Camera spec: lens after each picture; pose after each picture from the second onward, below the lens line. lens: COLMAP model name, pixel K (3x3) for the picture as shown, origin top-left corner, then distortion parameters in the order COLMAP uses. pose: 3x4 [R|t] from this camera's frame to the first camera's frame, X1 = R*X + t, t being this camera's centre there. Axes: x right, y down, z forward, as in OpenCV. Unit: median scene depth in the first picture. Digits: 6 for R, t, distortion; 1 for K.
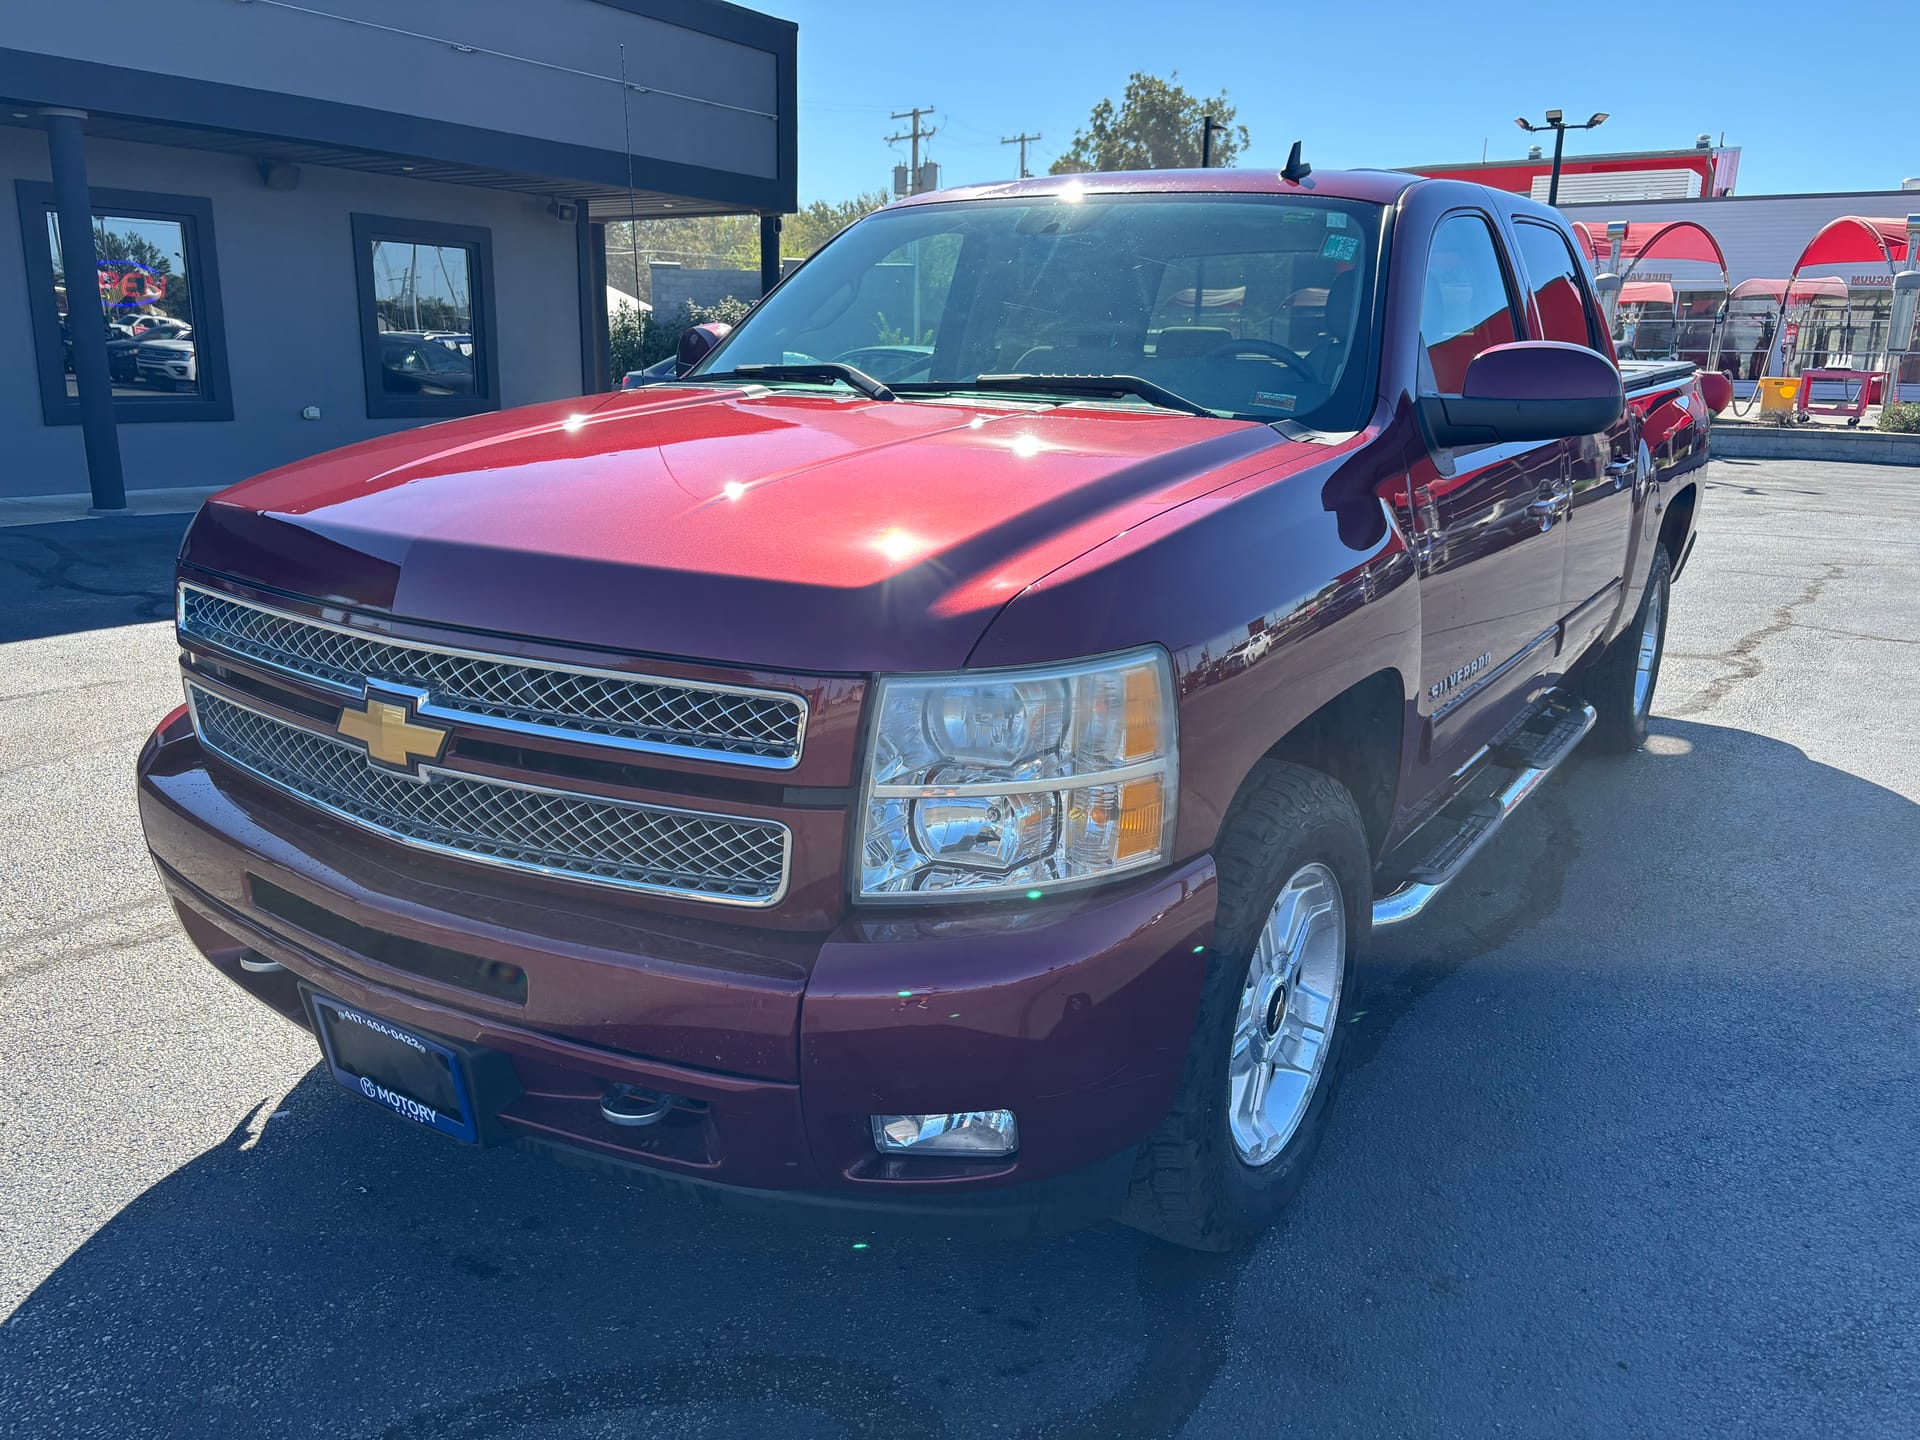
lens RADIAL K [[1455.2, 0, 967.5], [0, 1455.2, 713.7], [0, 0, 1]] dist [0.055145, -0.063017]
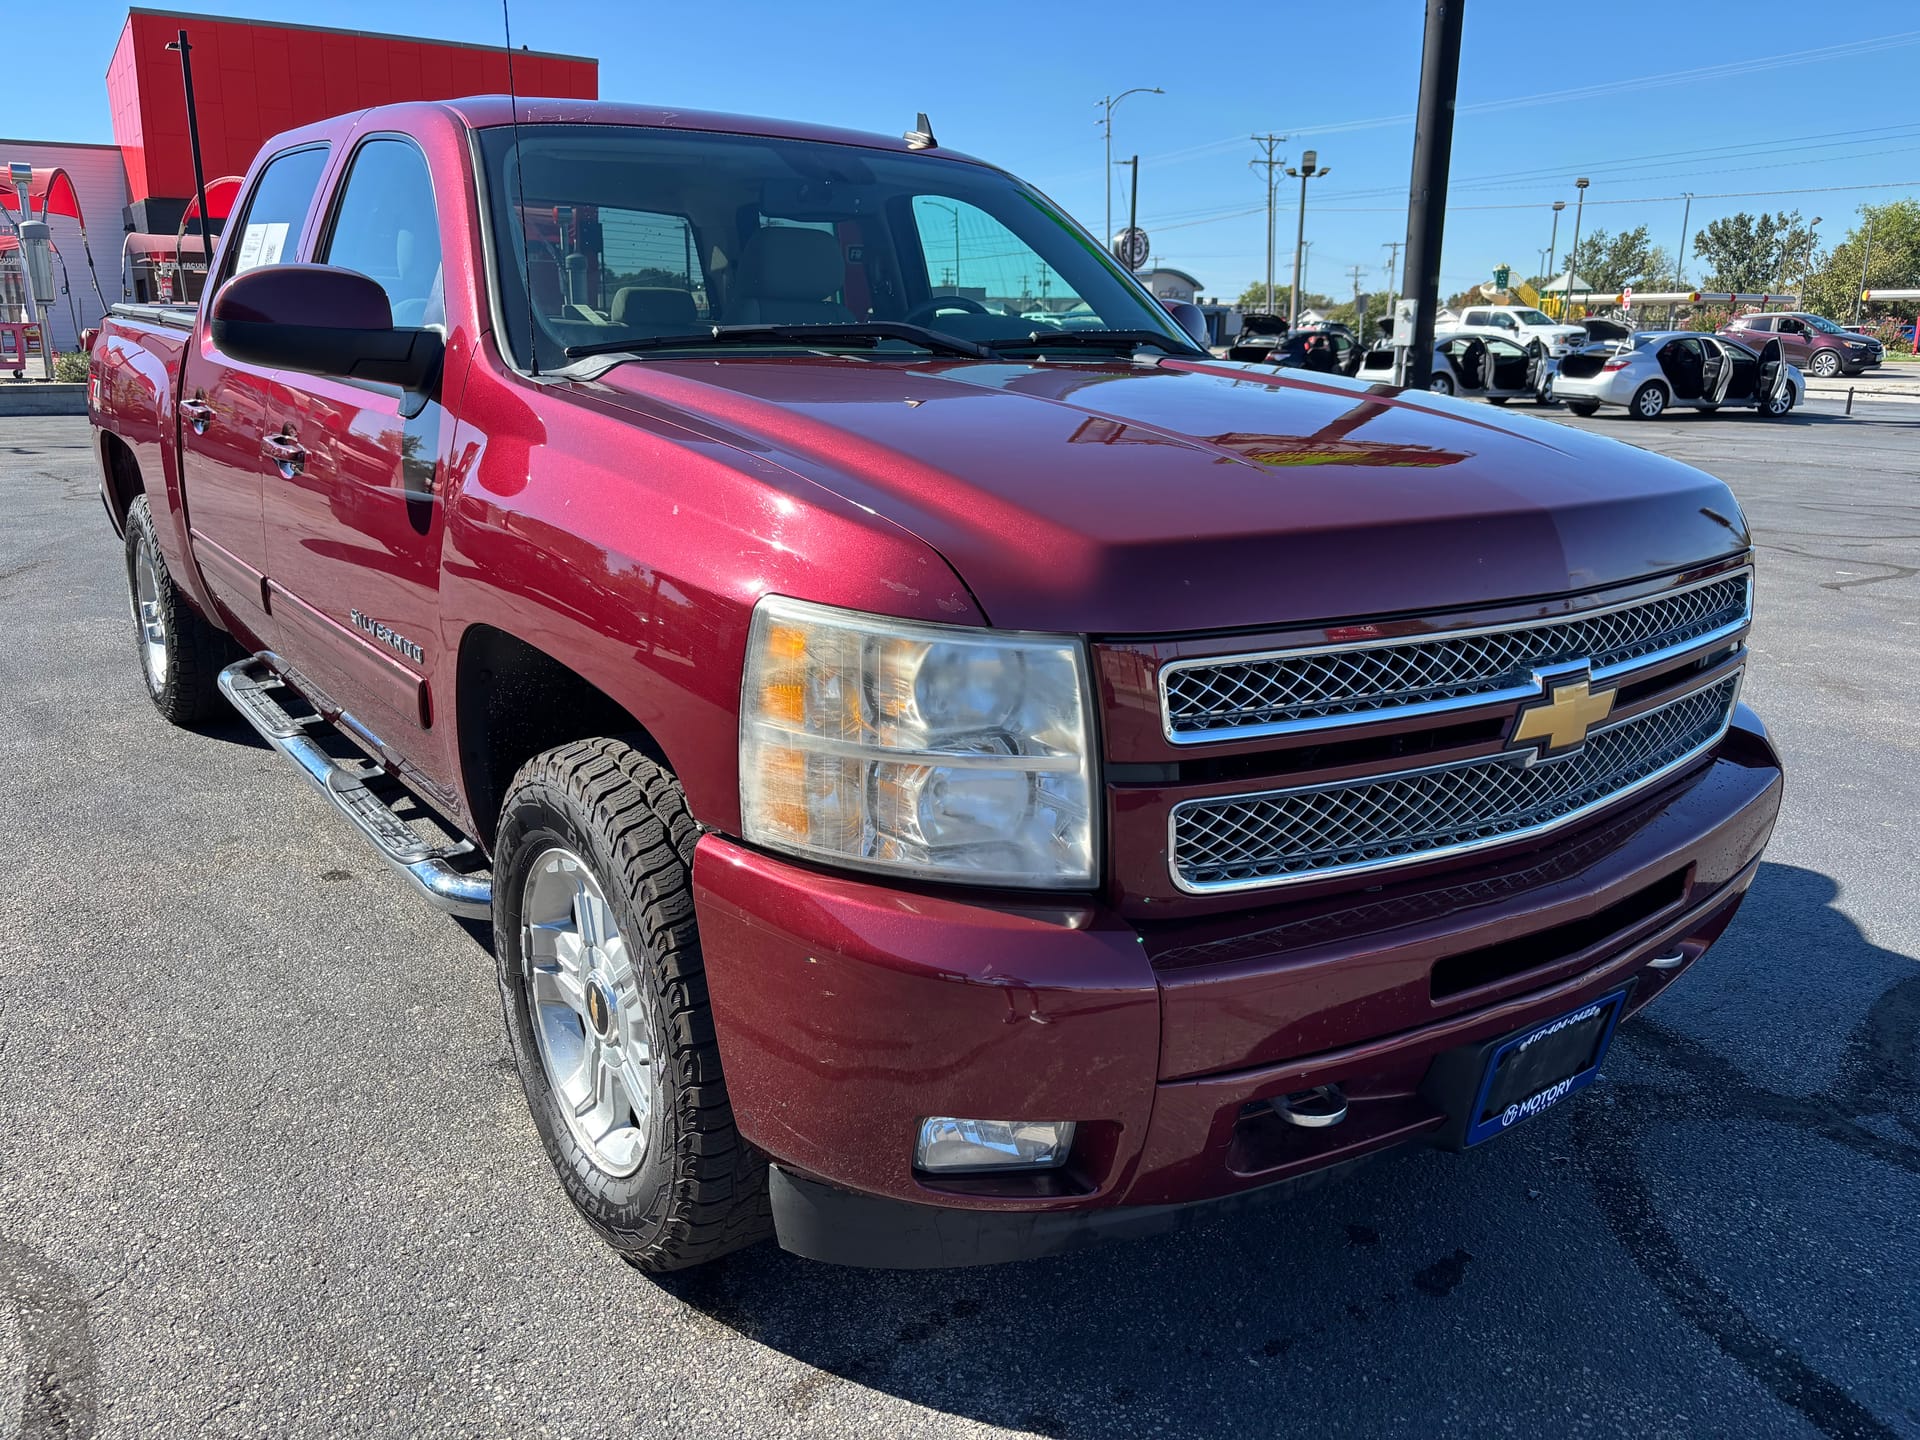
lens RADIAL K [[1455.2, 0, 967.5], [0, 1455.2, 713.7], [0, 0, 1]] dist [0.055145, -0.063017]
pose [[0.333959, -0.248210, 0.909320, -0.129002], [0.219193, 0.958710, 0.181190, -0.022856], [-0.916747, 0.138807, 0.374576, 0.093260]]
